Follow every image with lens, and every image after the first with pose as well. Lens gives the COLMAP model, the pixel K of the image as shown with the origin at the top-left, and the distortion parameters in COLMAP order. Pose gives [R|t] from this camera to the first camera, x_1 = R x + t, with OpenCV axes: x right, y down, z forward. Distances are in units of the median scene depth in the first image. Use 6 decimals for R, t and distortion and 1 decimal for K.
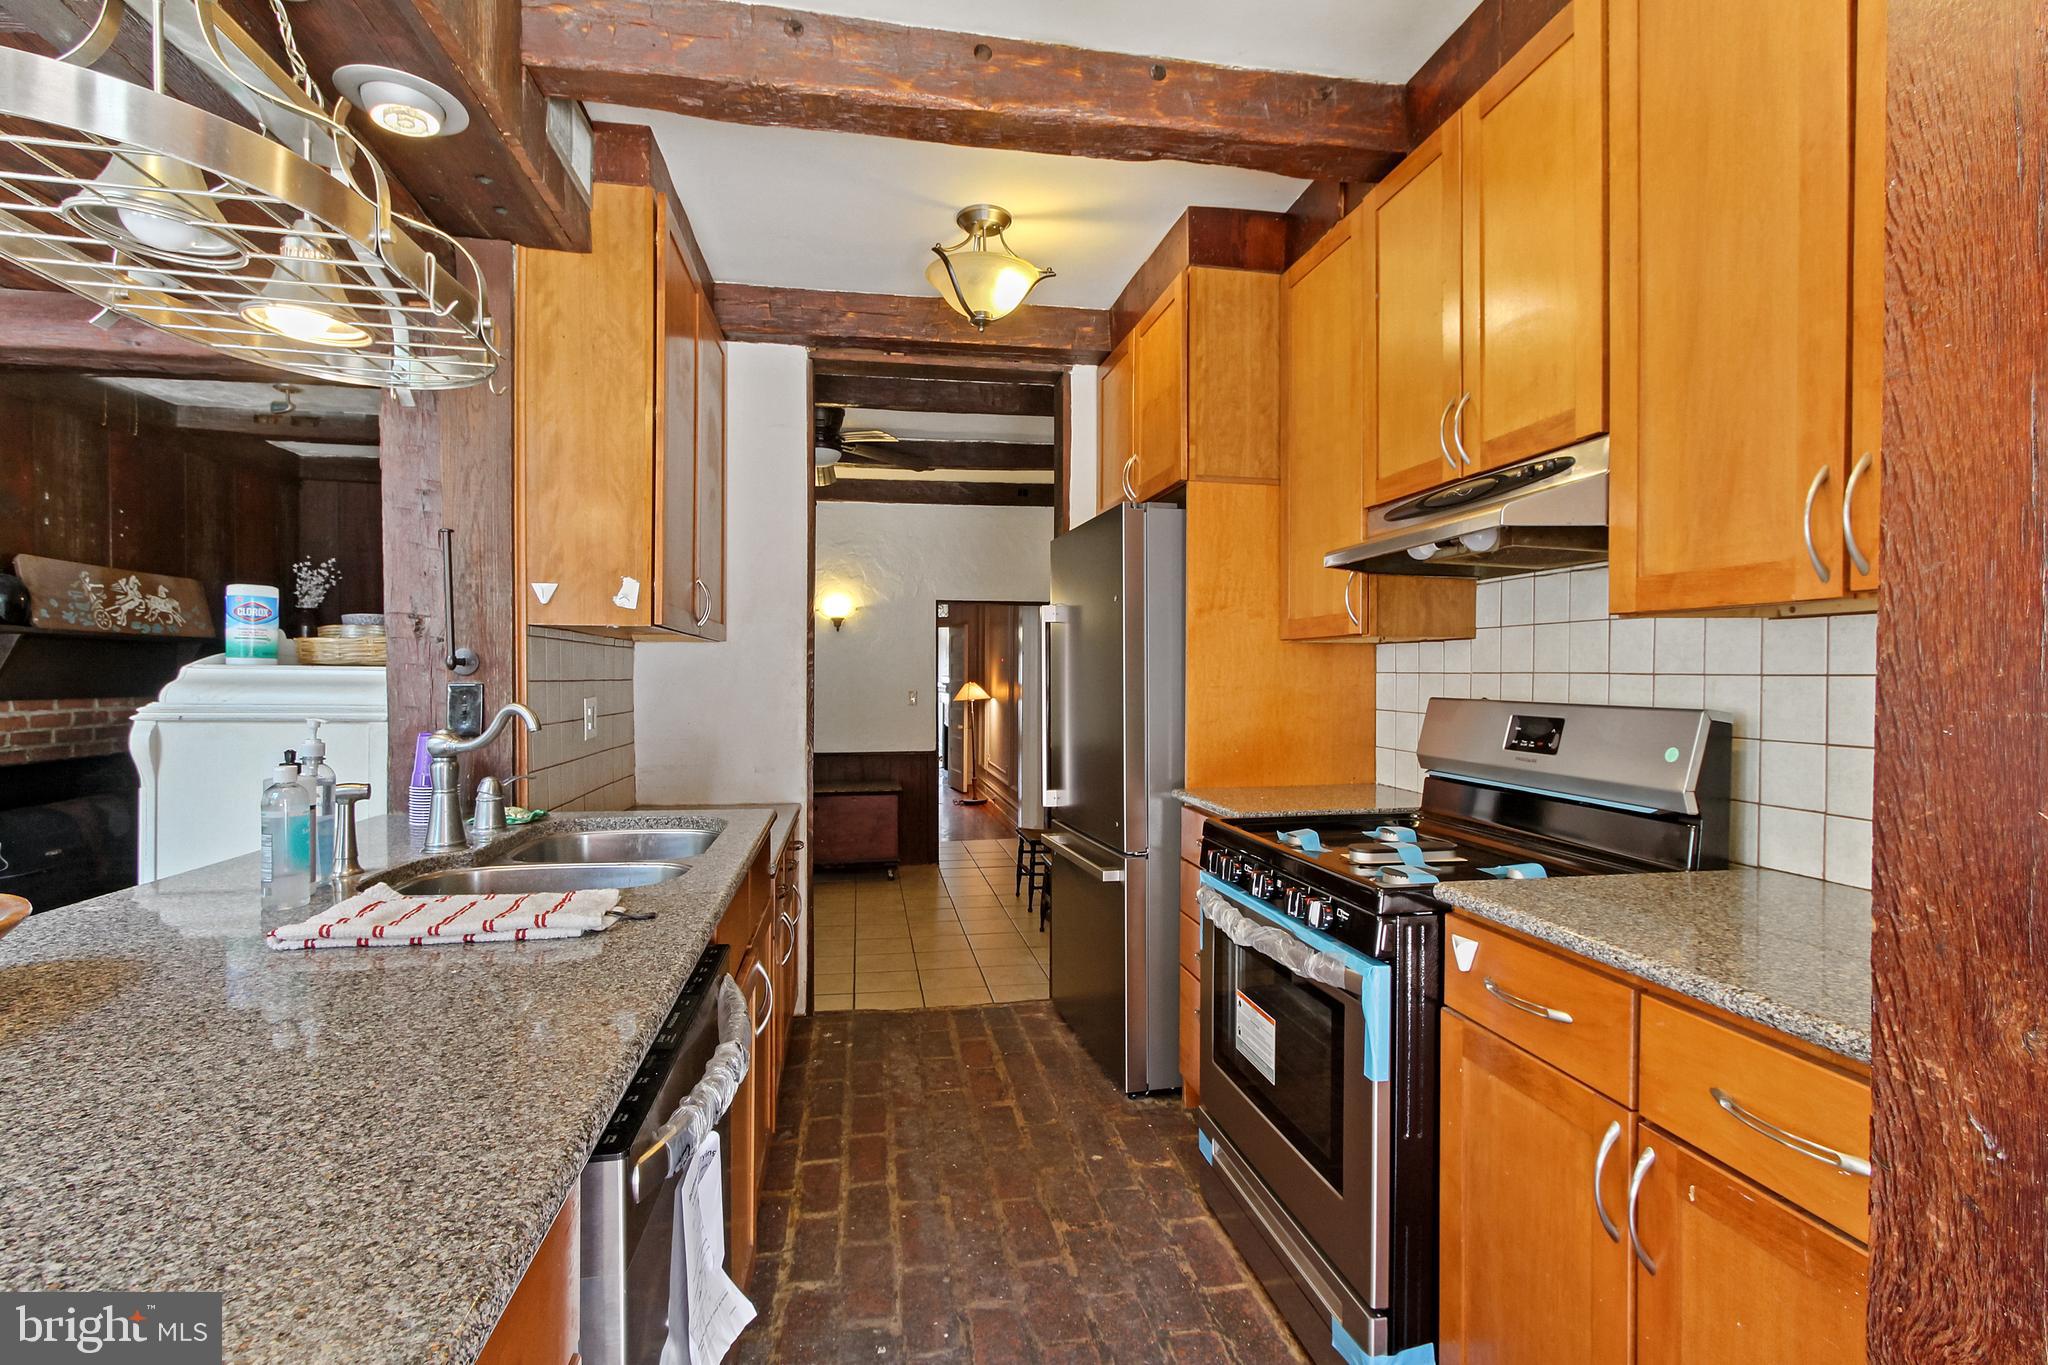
lens RADIAL K [[960.1, 0, 1027.0], [0, 960.1, 683.7], [0, 0, 1]] dist [0.004125, 0.000221]
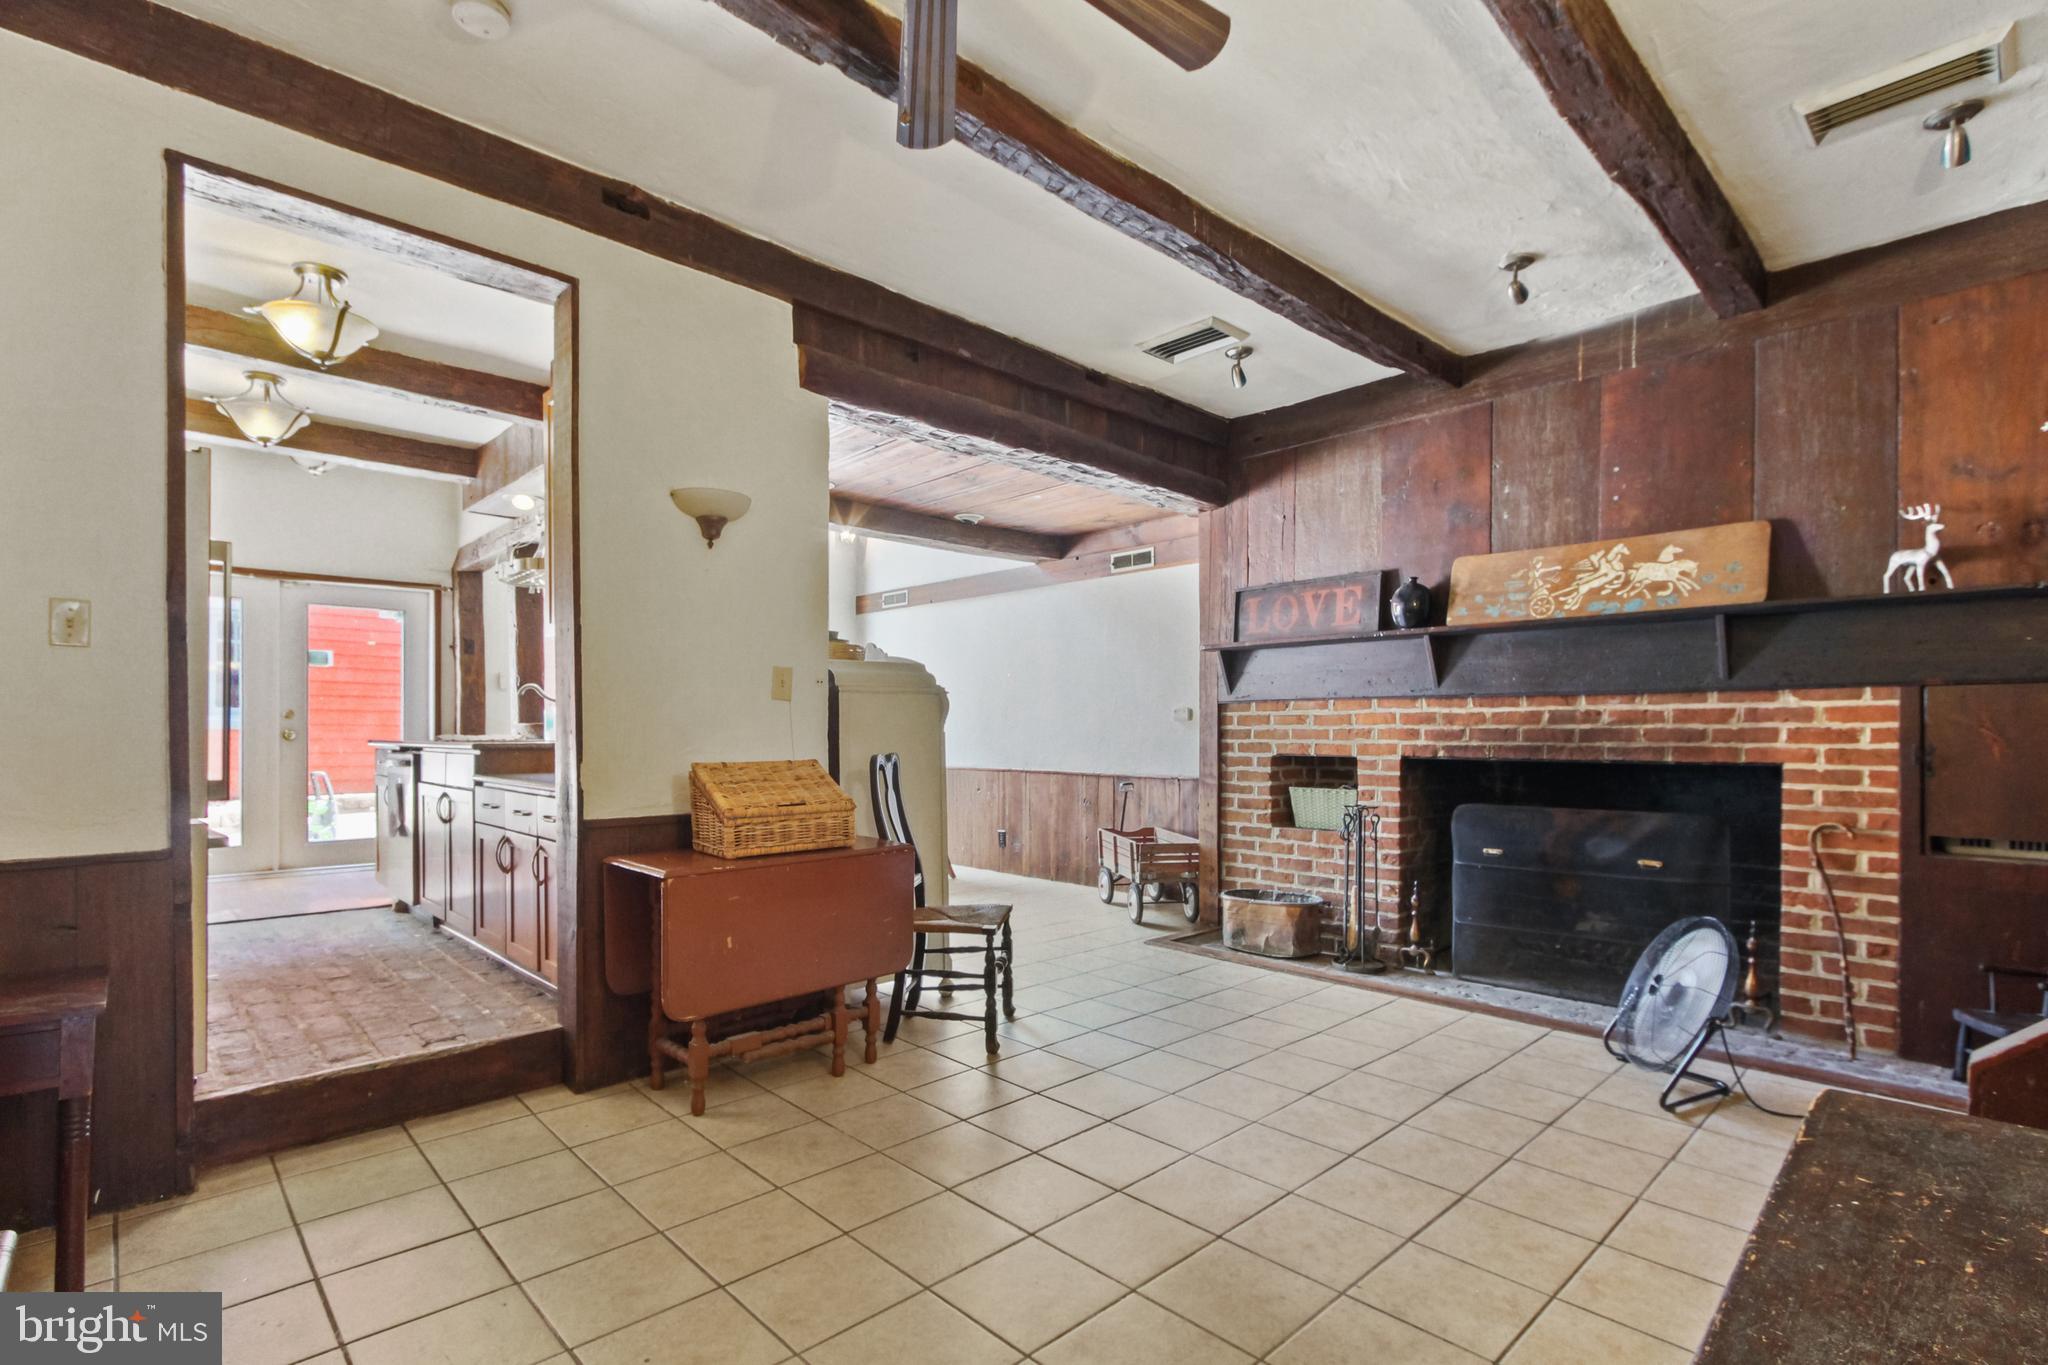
lens RADIAL K [[960.1, 0, 1014.4], [0, 960.1, 722.5], [0, 0, 1]] dist [0.004125, 0.000221]
pose [[-0.834672, -0.000700, -0.550747, -0.057945], [-0.003293, 0.999988, 0.003720, 0.039977], [0.550738, 0.004918, -0.834664, 1.500463]]
